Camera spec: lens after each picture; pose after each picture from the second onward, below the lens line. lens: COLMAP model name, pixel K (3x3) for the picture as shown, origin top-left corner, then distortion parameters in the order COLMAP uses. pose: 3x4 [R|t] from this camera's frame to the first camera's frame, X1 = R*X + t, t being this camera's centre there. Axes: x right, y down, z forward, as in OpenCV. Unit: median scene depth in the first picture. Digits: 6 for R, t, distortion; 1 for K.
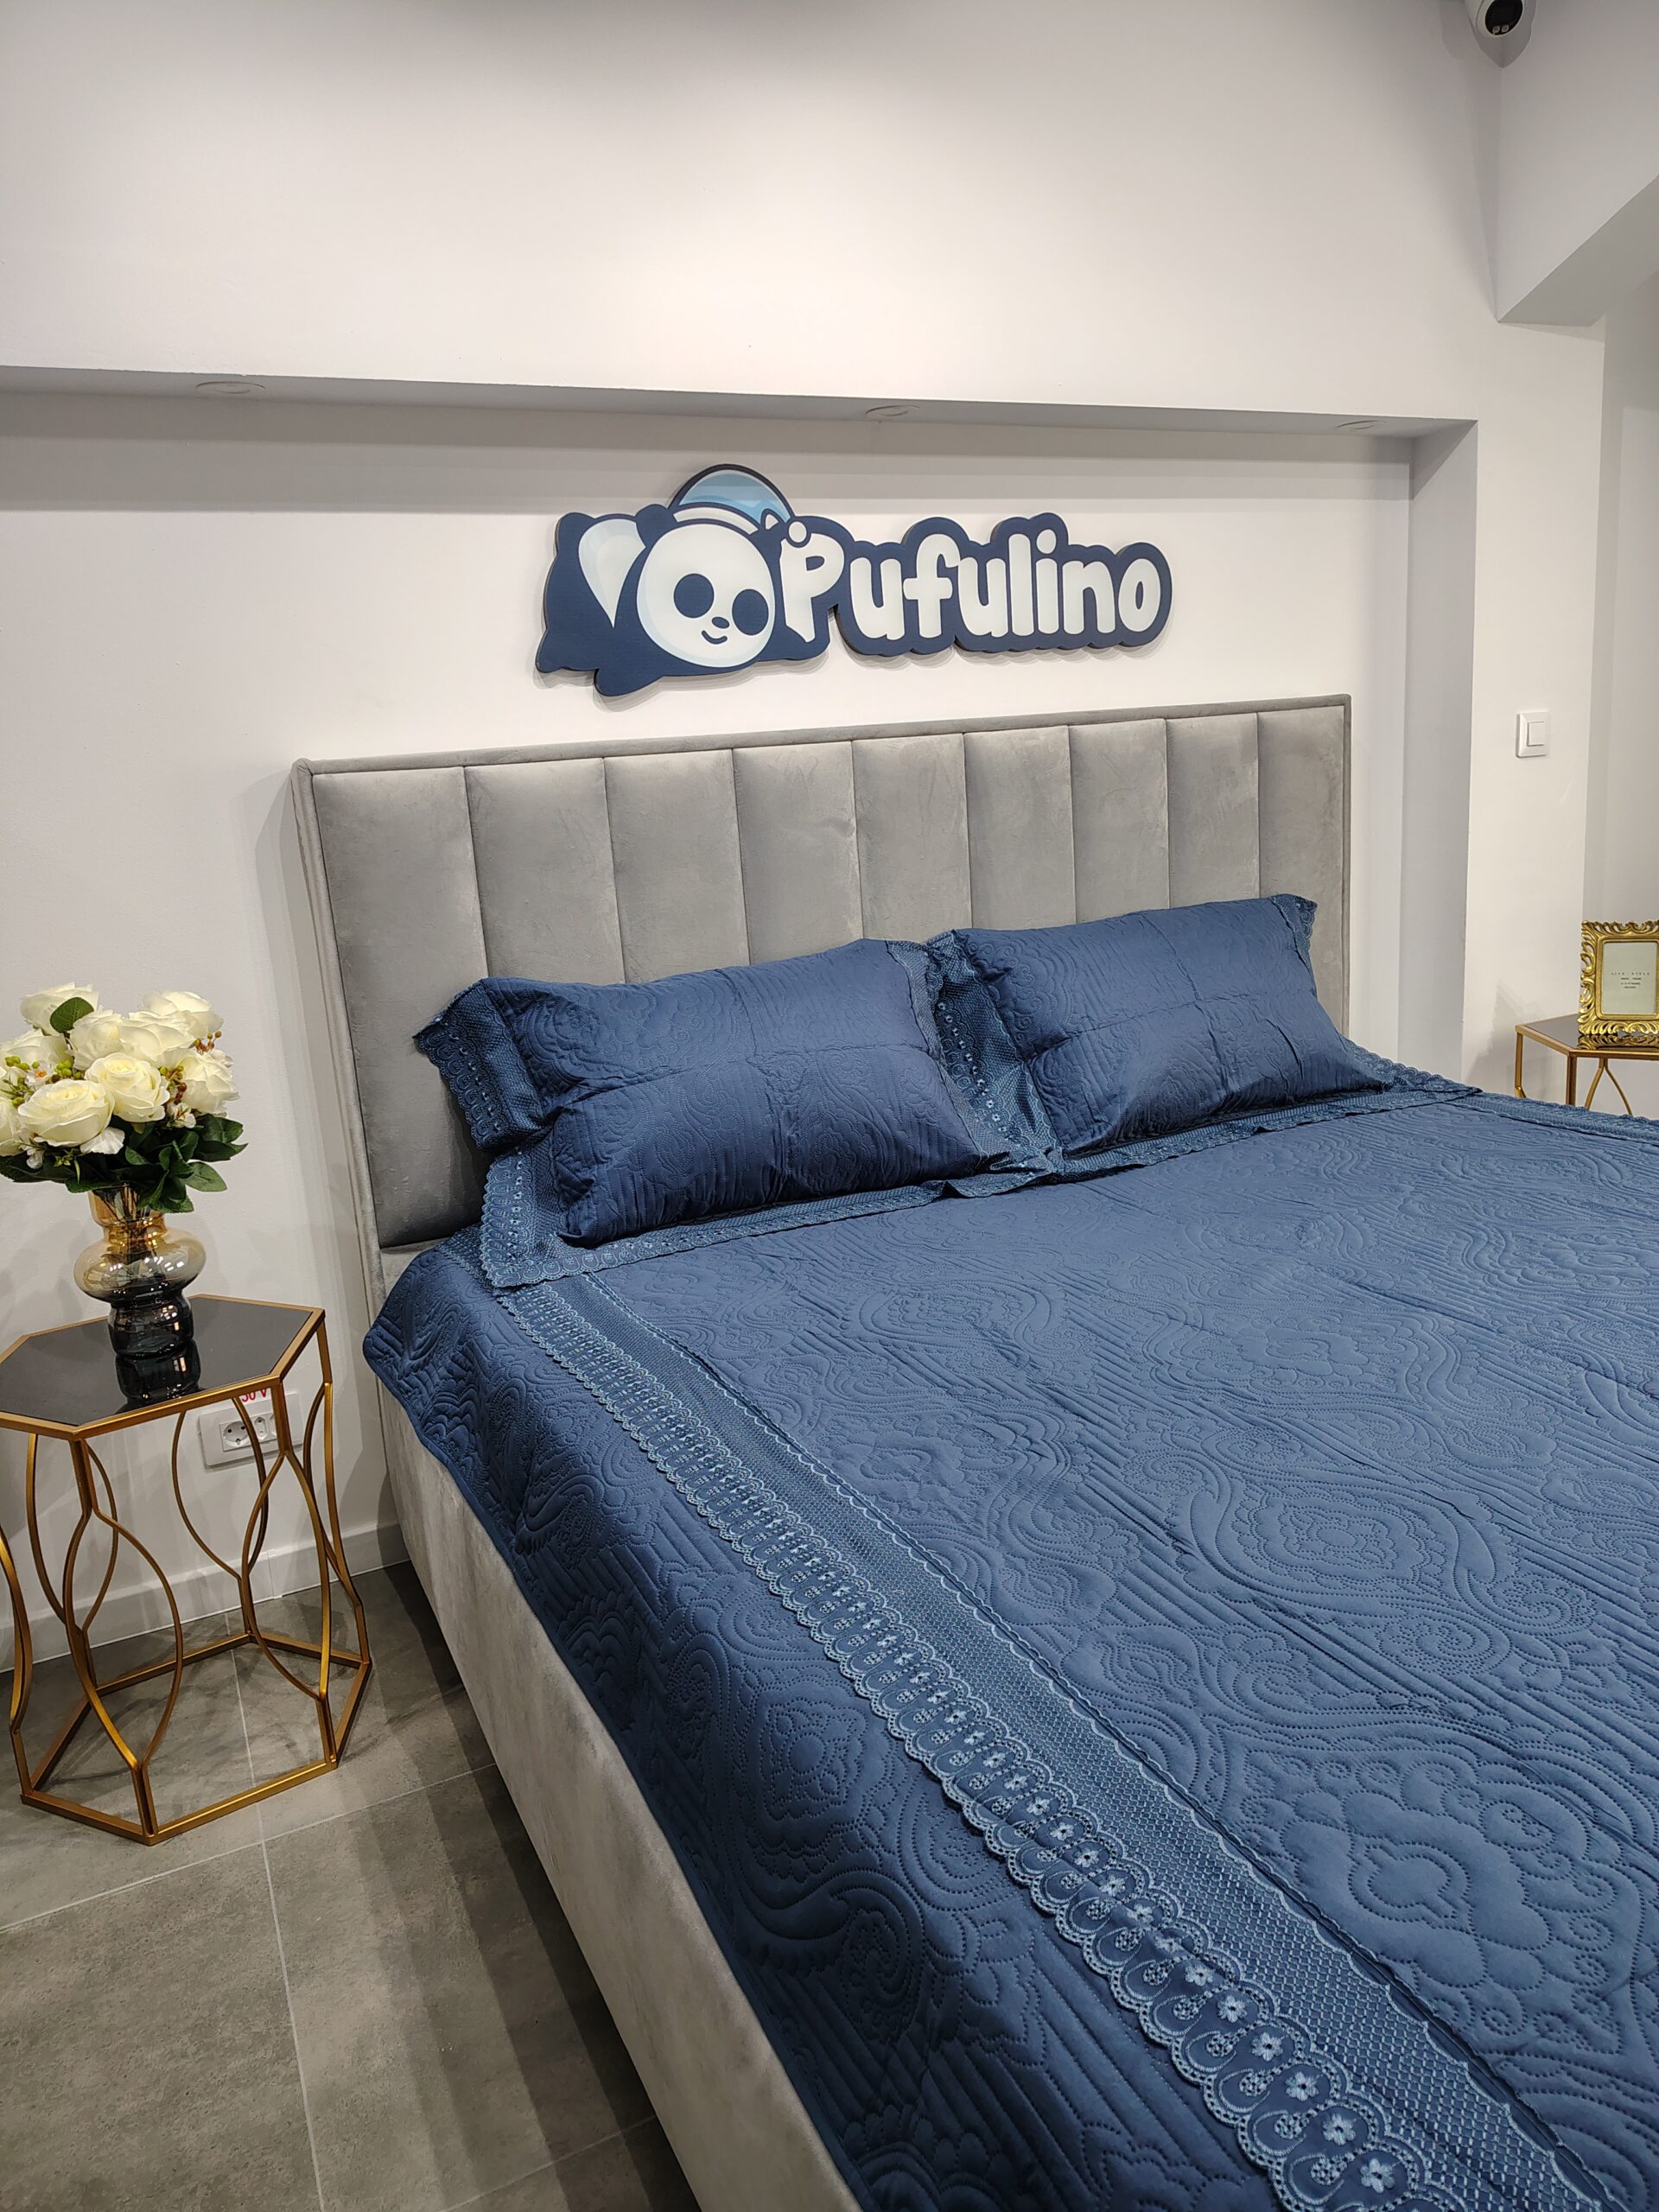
lens RADIAL K [[1525.8, 0, 831.6], [0, 1525.8, 1102.0], [0, 0, 1]] dist [0.038941, -0.049433]
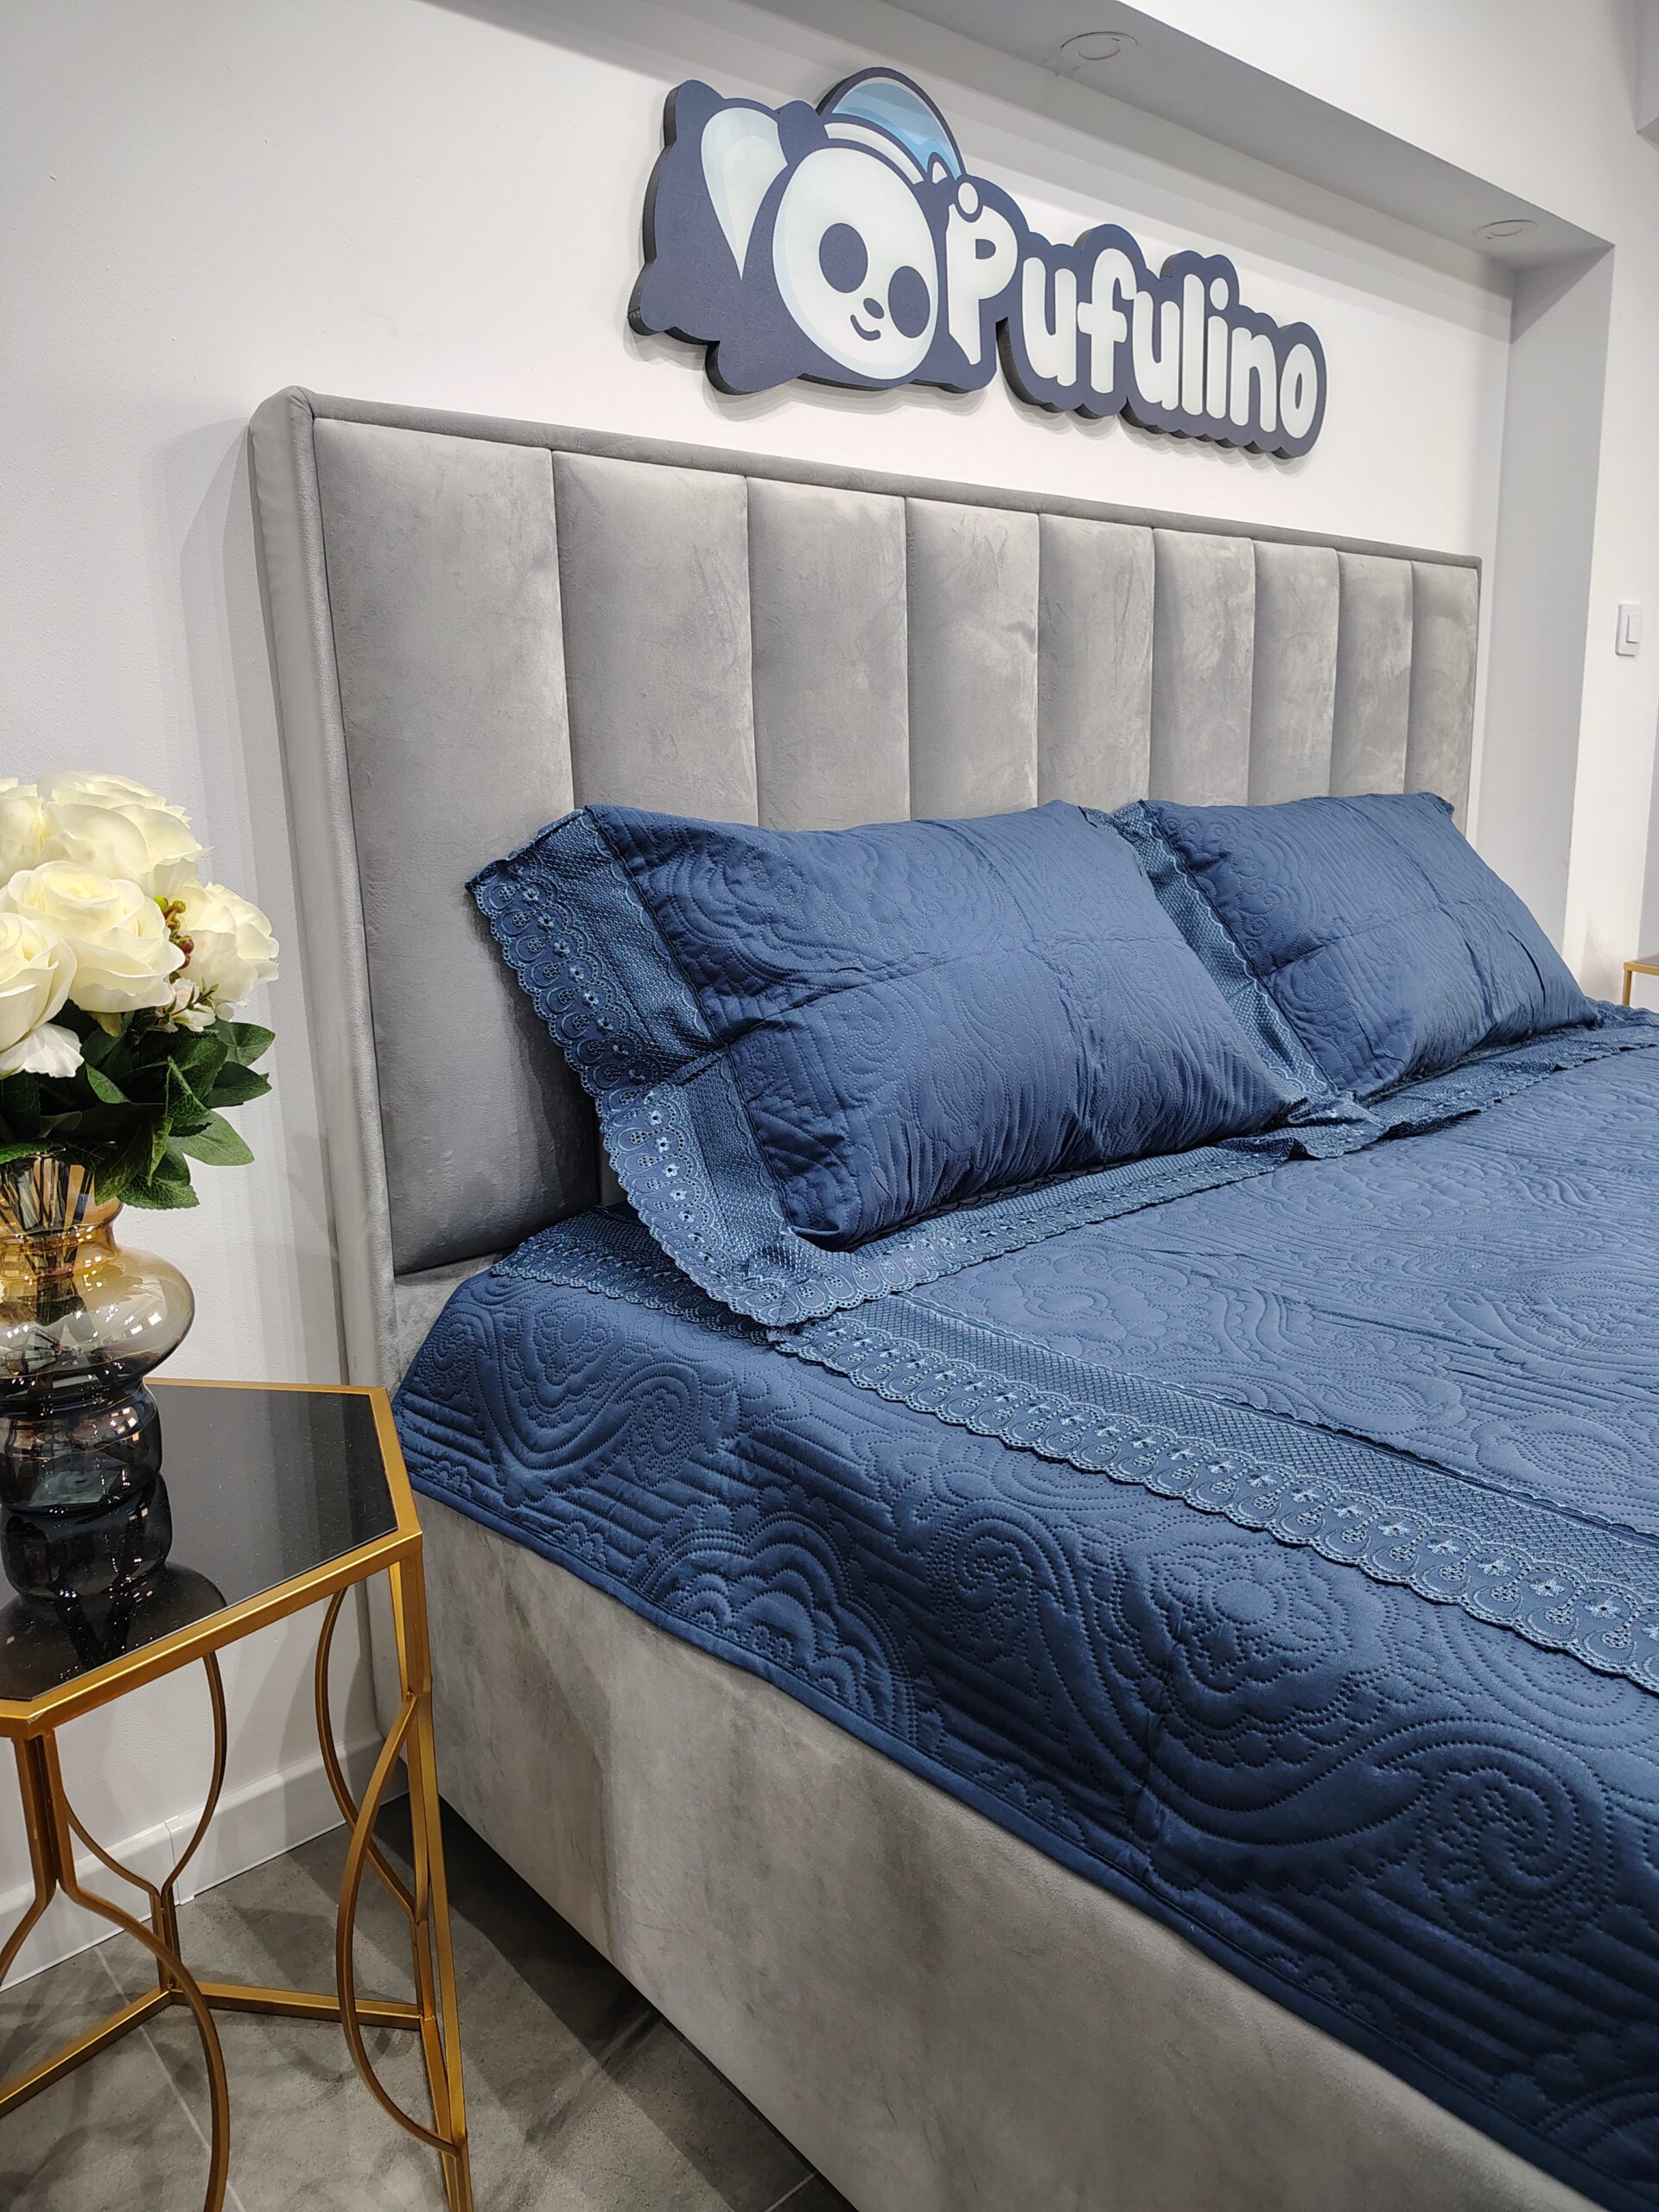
lens RADIAL K [[1525.8, 0, 836.6], [0, 1525.8, 1098.3], [0, 0, 1]] dist [0.038941, -0.049433]
pose [[0.959483, -0.015318, 0.281350, -0.275520], [0.020872, 0.999642, -0.016753, 0.038702], [-0.280993, 0.021946, 0.959459, 0.367094]]
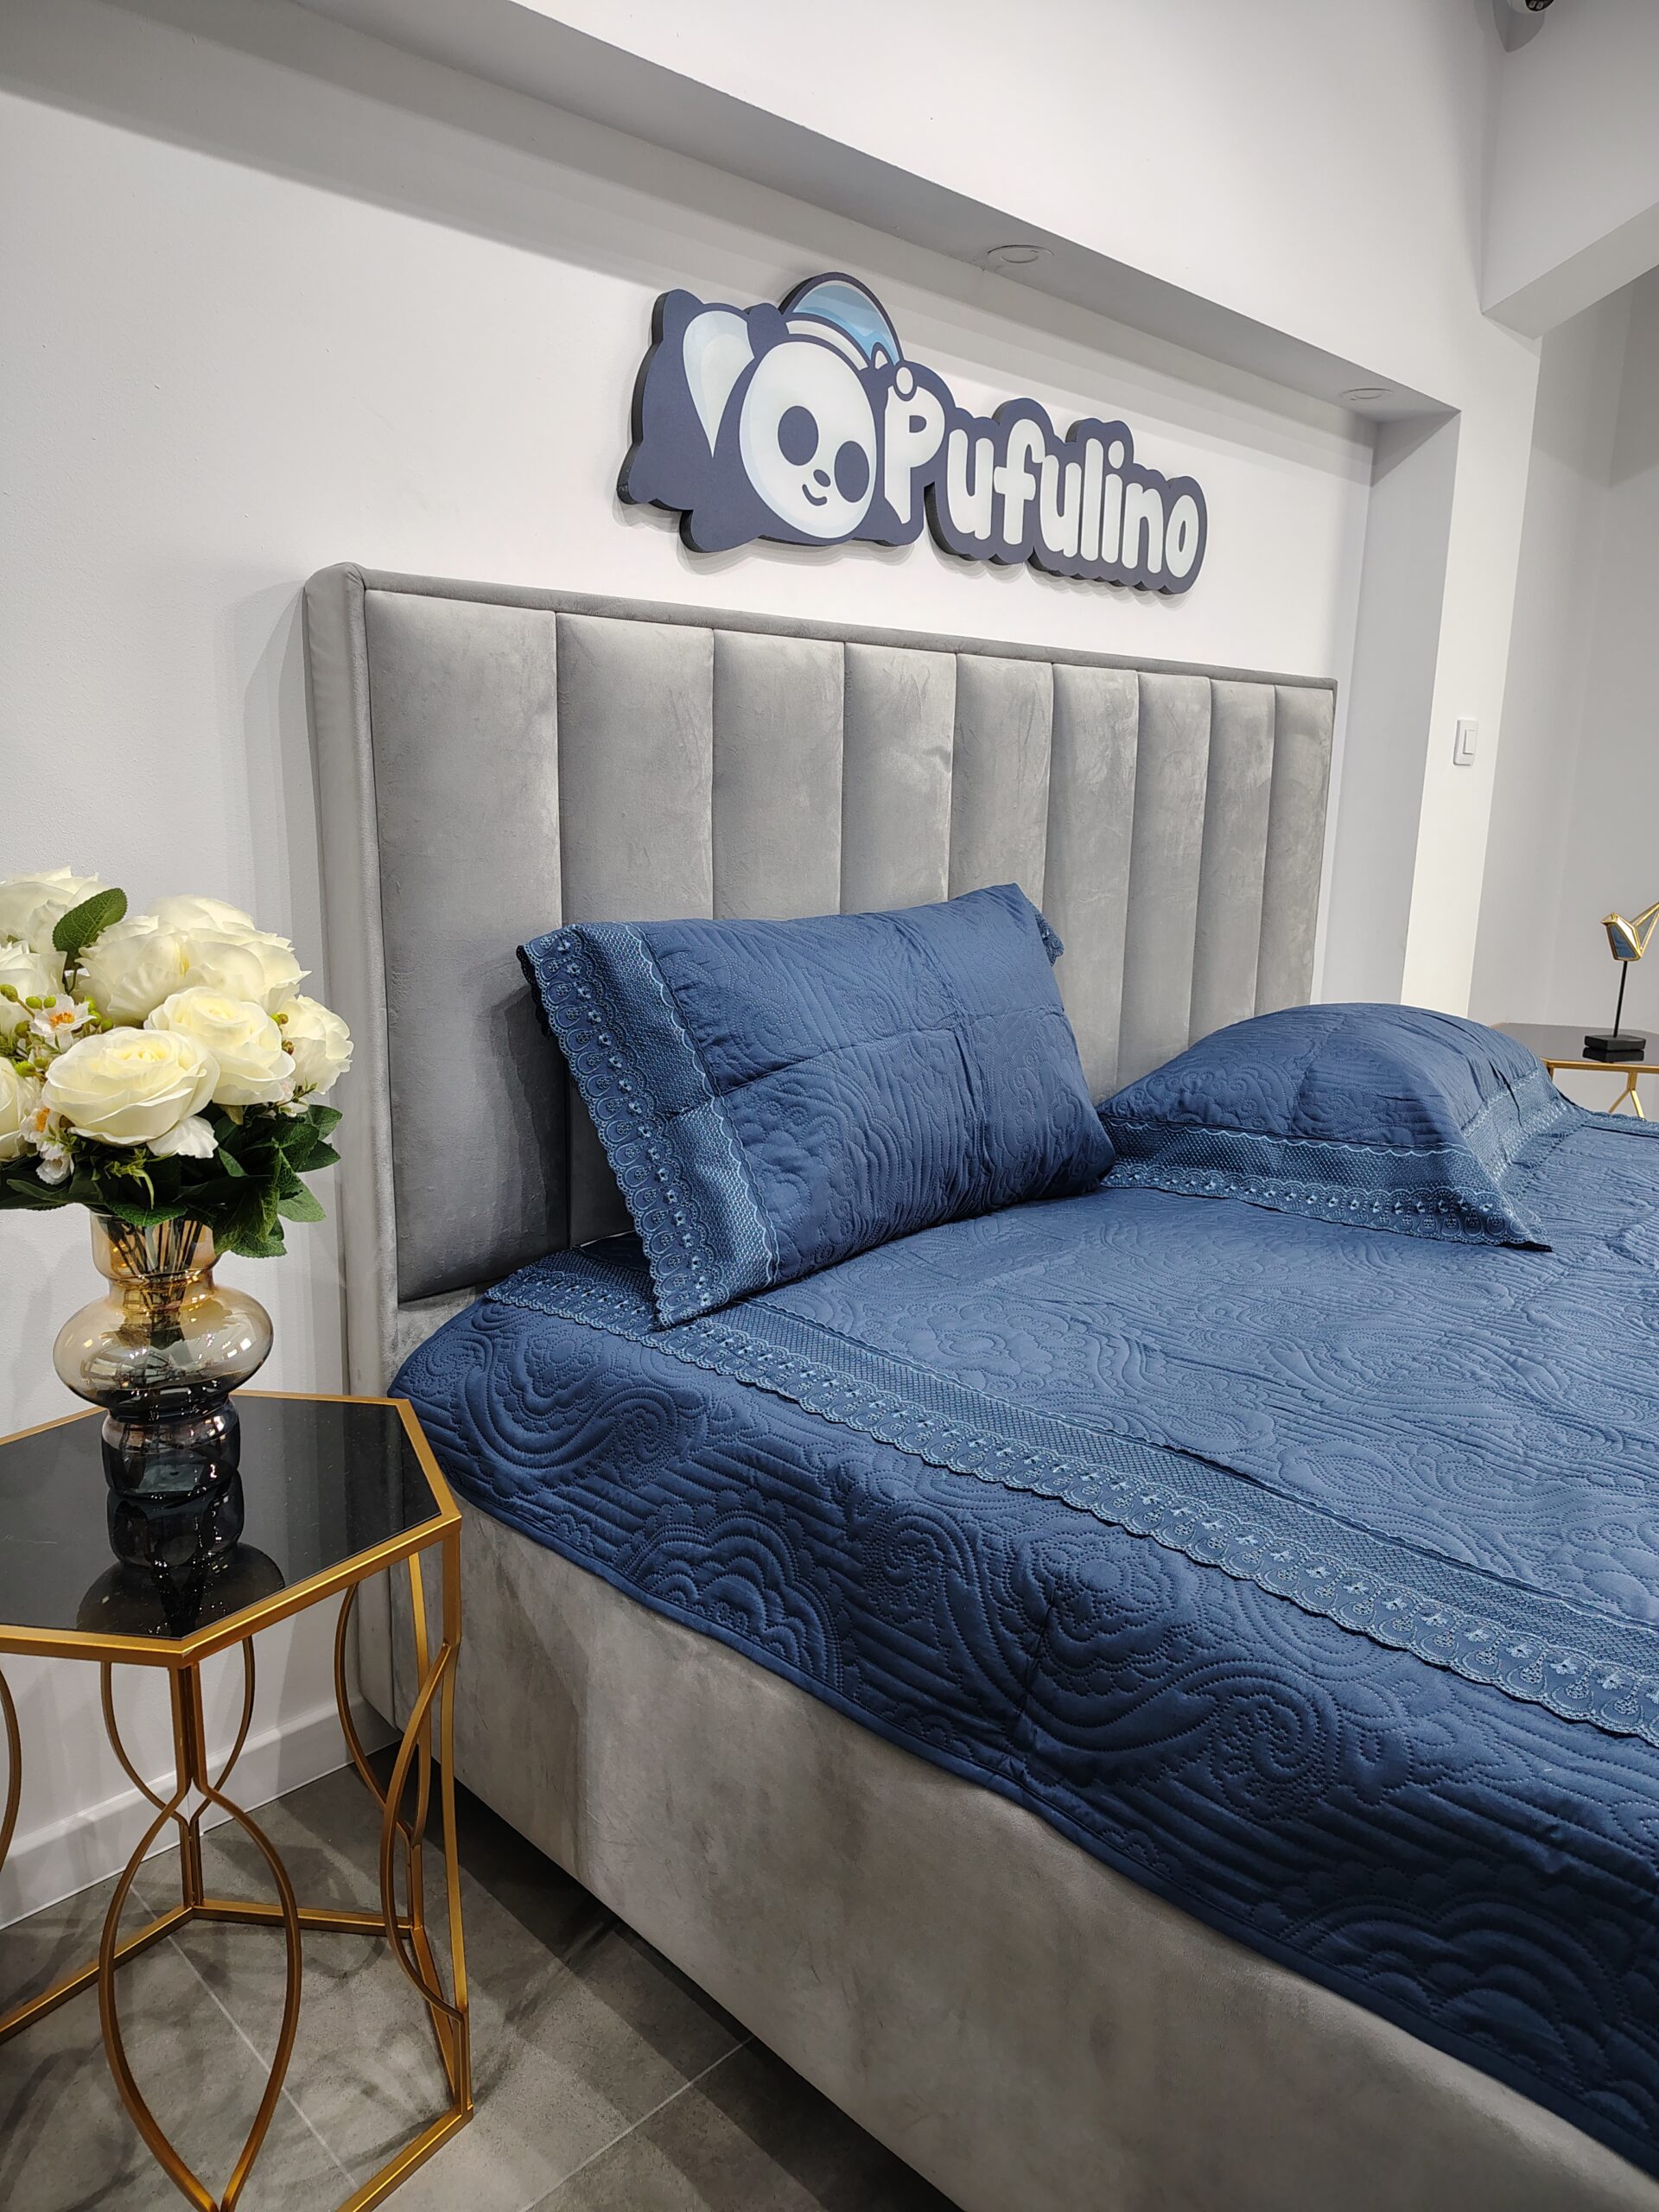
lens RADIAL K [[1525.8, 0, 811.3], [0, 1525.8, 1108.3], [0, 0, 1]] dist [0.038941, -0.049433]
pose [[0.940277, 0.014882, 0.340084, -0.329653], [-0.010564, 0.999838, -0.014546, 0.015276], [-0.340245, 0.010085, 0.940283, 0.274136]]
